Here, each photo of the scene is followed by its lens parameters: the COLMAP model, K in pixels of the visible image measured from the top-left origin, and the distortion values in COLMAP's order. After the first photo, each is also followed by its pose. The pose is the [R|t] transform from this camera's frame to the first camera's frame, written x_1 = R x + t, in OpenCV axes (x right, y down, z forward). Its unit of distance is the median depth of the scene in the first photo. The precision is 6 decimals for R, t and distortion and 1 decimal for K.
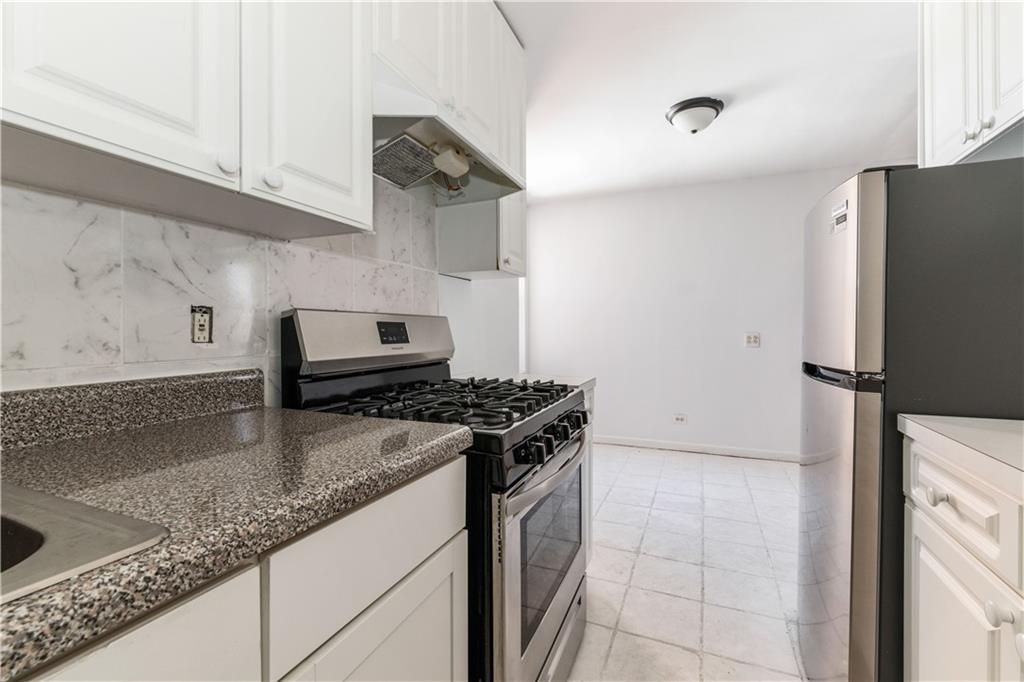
lens RADIAL K [[443.9, 0, 514.6], [0, 443.9, 339.7], [0, 0, 1]] dist [-0.001233, 0.000004]
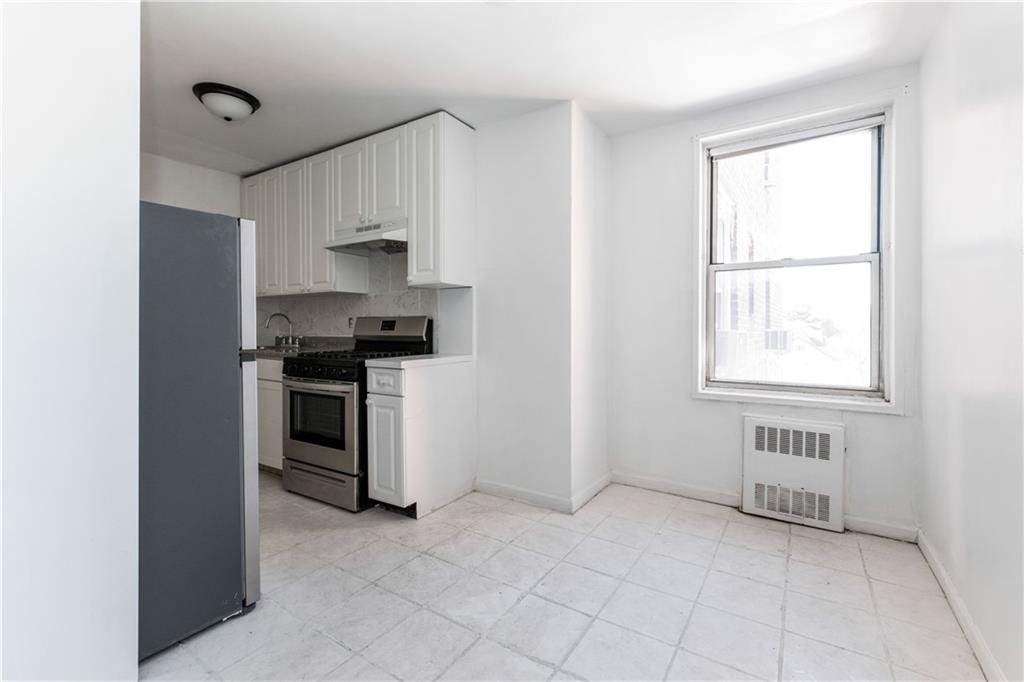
lens RADIAL K [[443.9, 0, 506.6], [0, 443.9, 336.1], [0, 0, 1]] dist [-0.001233, 0.000004]
pose [[-0.217636, 0.006140, -0.976011, 1.152668], [-0.011170, 0.999899, 0.008781, 0.007239], [0.975966, 0.012813, -0.217546, 1.362893]]
